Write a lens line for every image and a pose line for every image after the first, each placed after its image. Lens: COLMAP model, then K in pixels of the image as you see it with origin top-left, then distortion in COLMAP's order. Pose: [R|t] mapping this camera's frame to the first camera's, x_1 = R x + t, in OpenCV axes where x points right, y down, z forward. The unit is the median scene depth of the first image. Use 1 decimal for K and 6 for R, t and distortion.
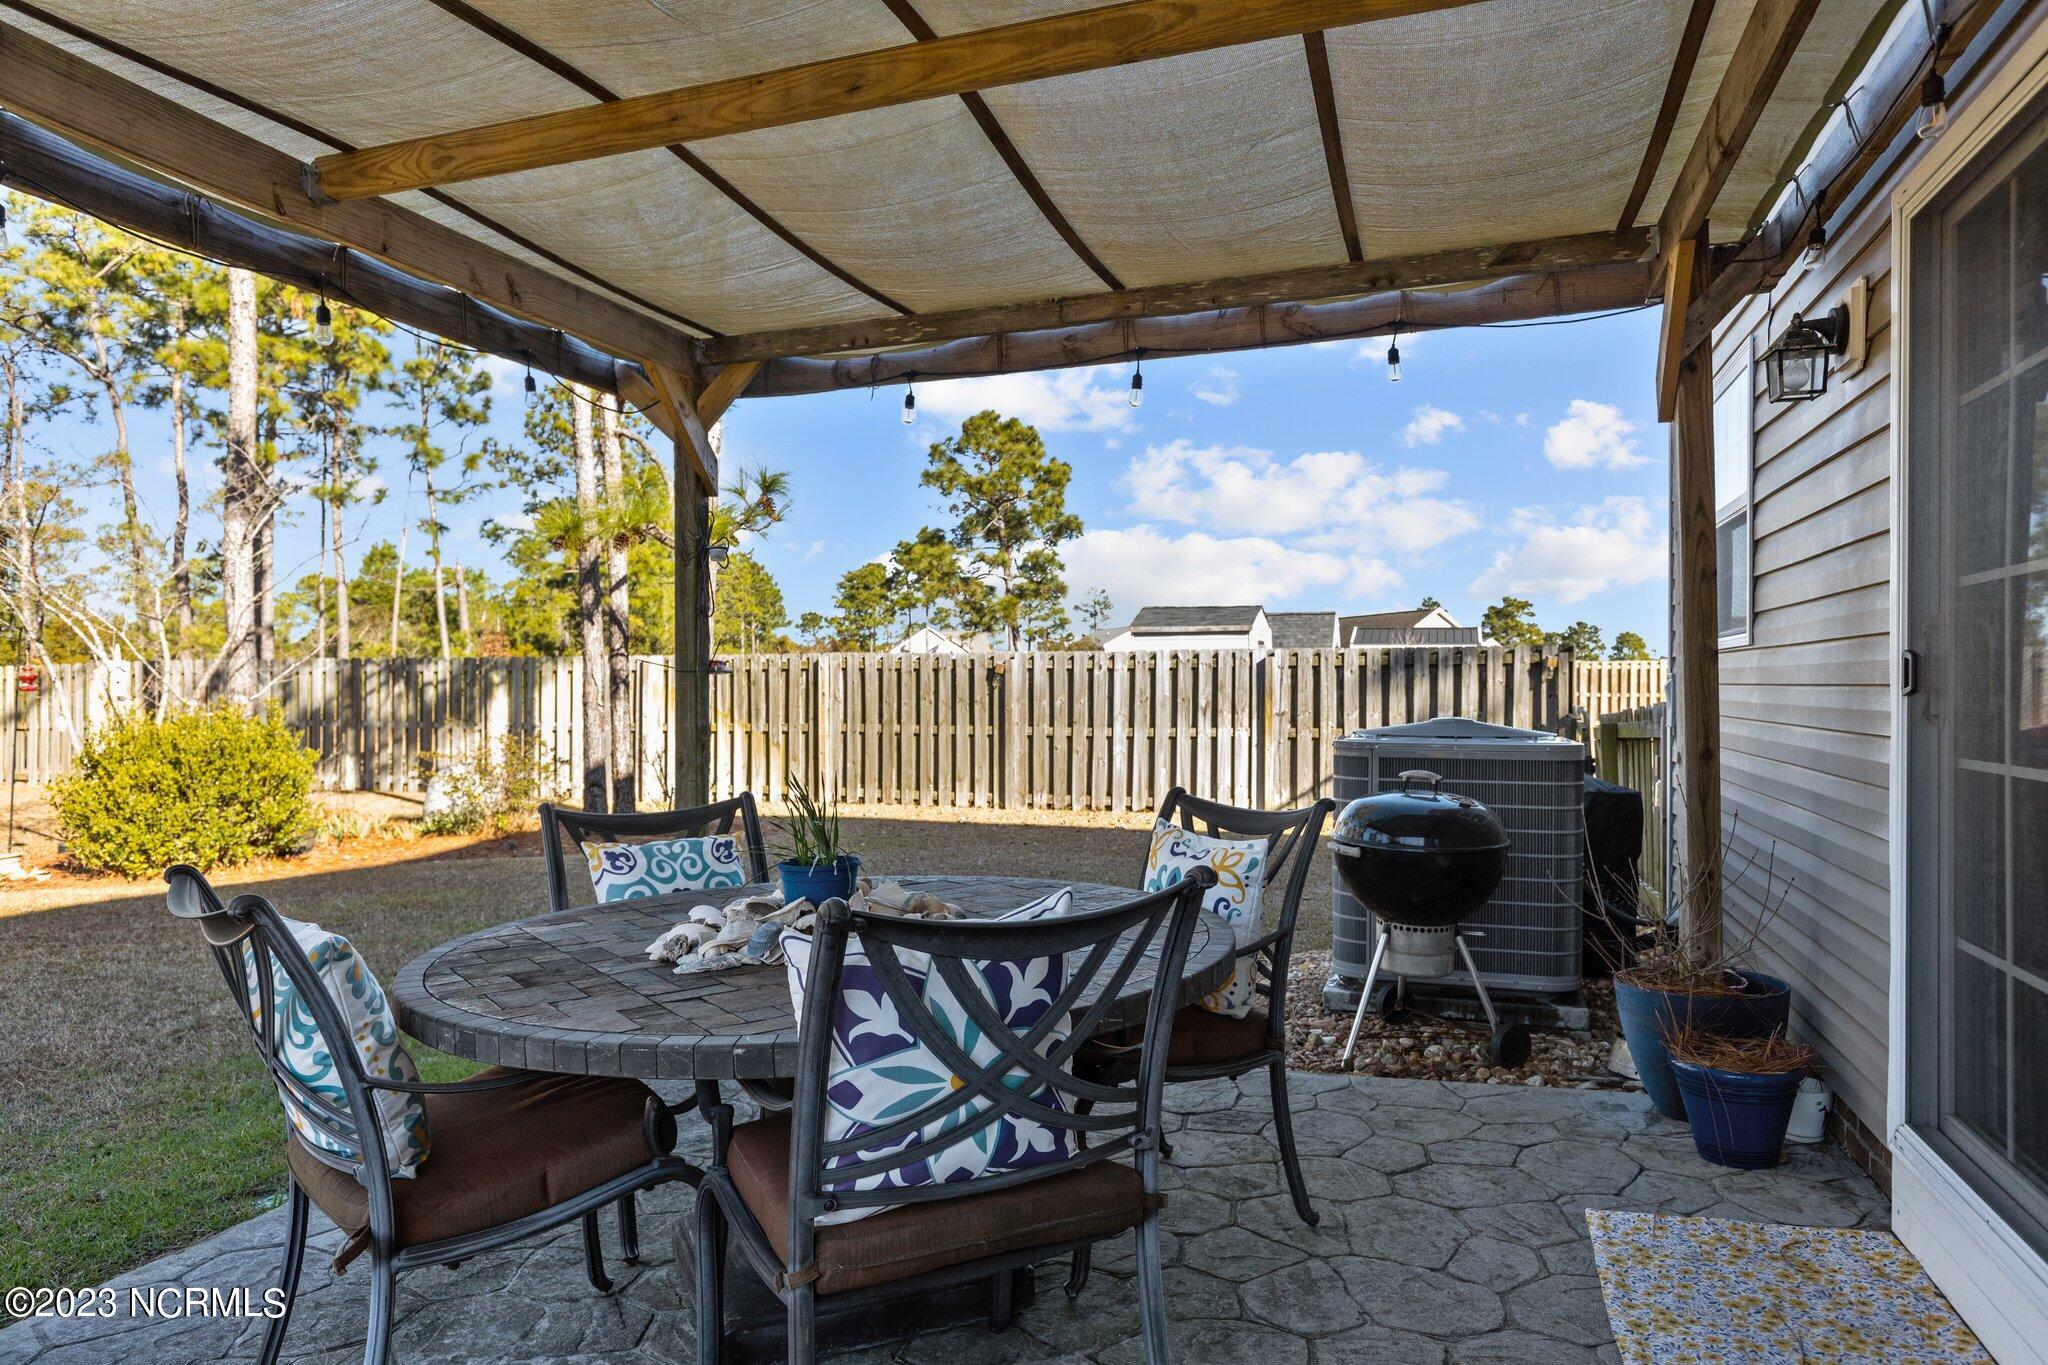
lens RADIAL K [[1307.0, 0, 1037.2], [0, 1307.0, 689.8], [0, 0, 1]] dist [0.009689, 0.000056]
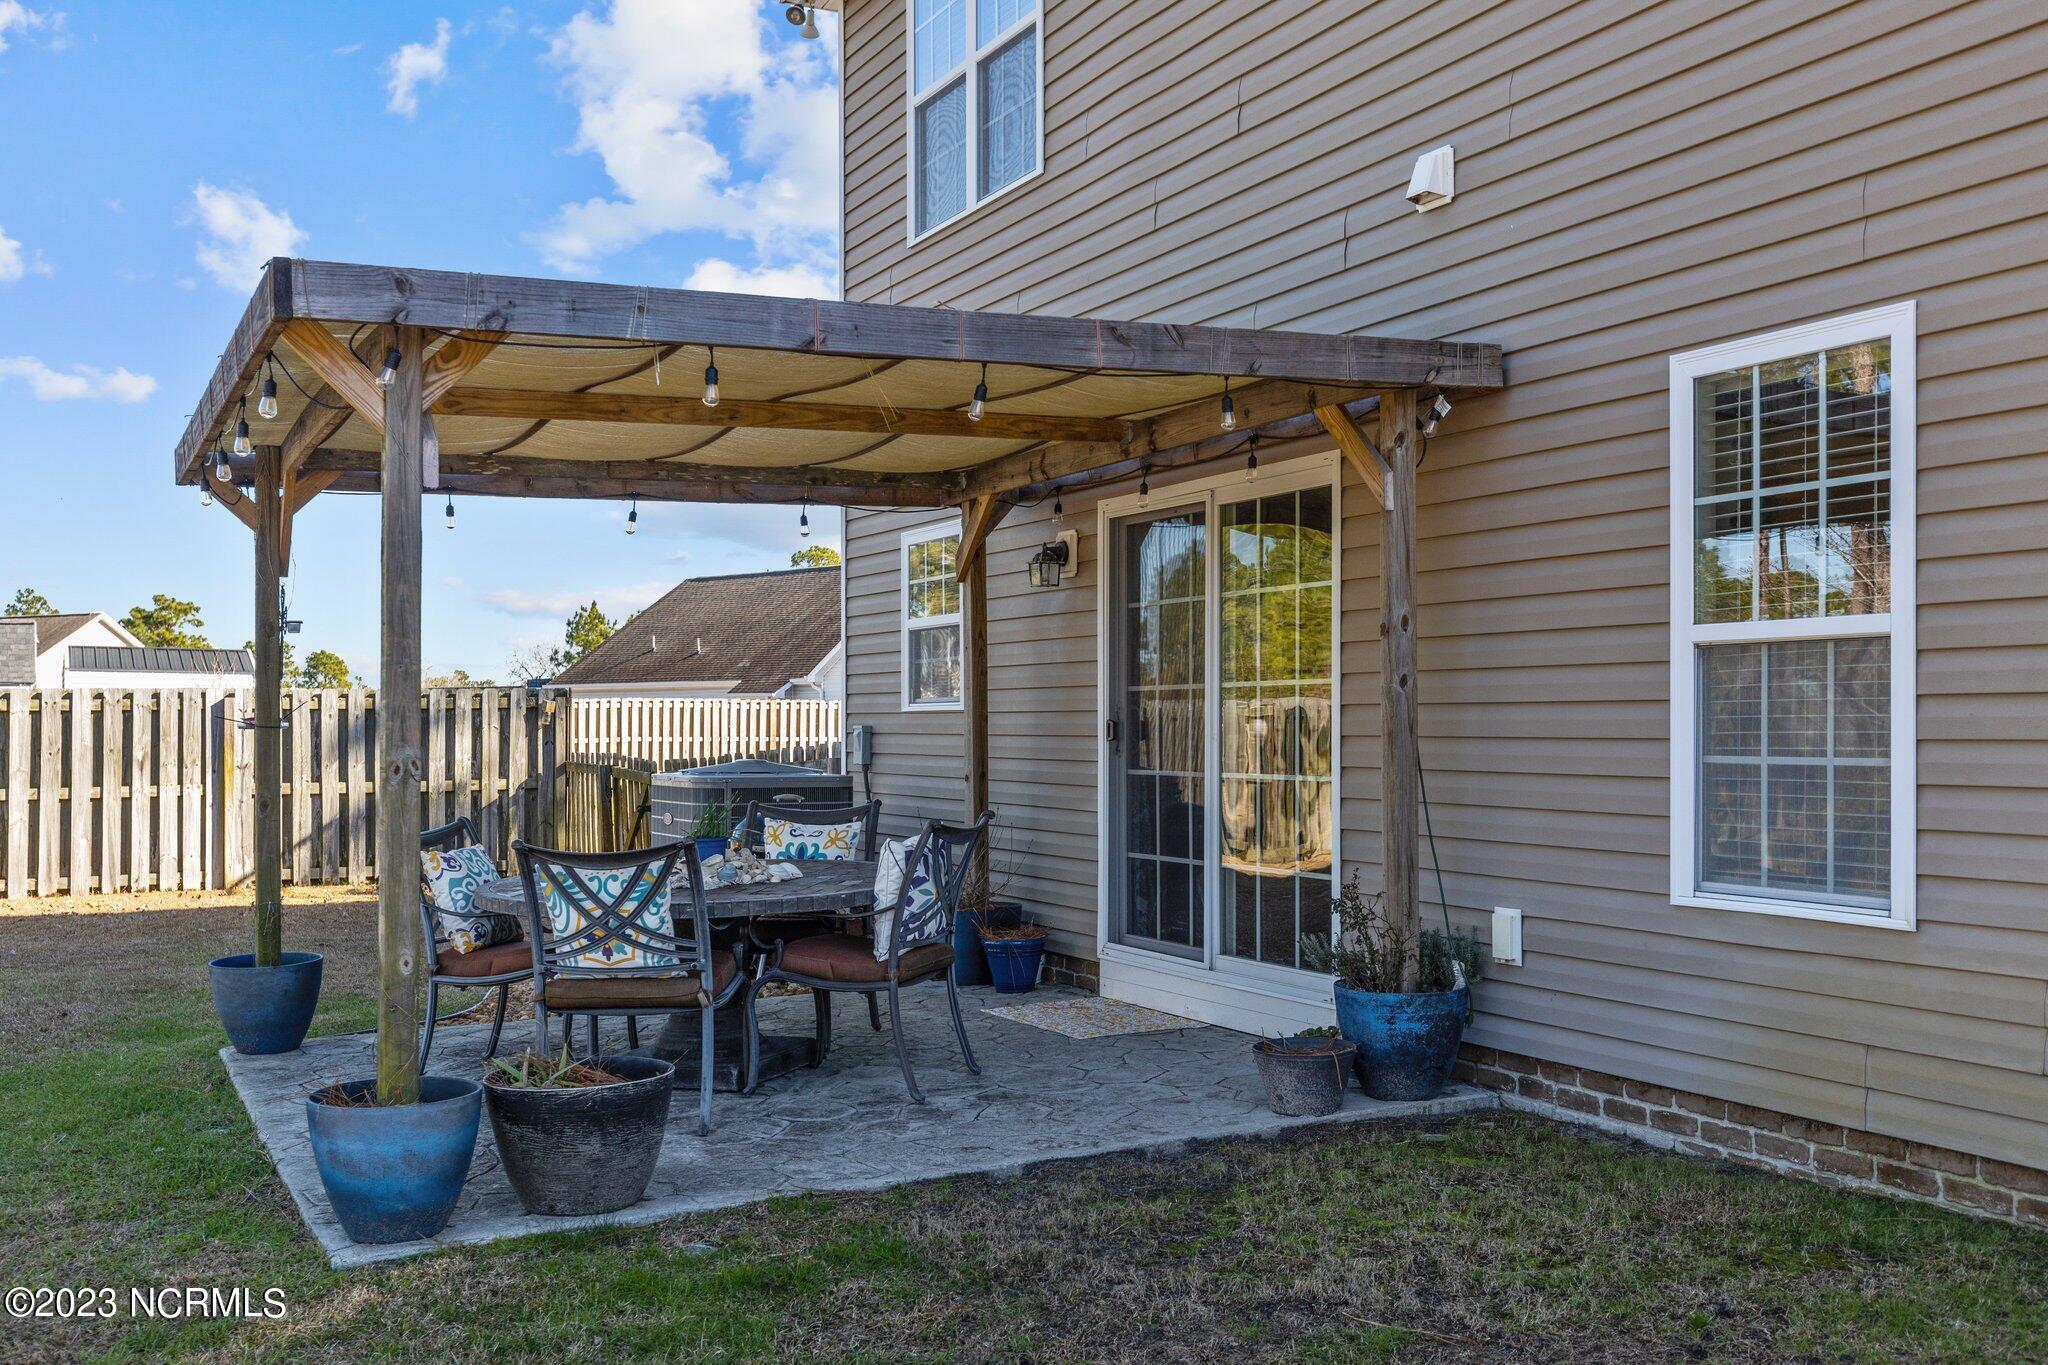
lens RADIAL K [[2030.3, 0, 980.9], [0, 2030.3, 743.5], [0, 0, 1]] dist [0.019722, 0.000000]
pose [[0.723127, -0.008286, 0.690666, -0.396053], [0.004914, 0.999964, 0.006851, -0.003179], [-0.690698, -0.001560, 0.723142, -0.278303]]
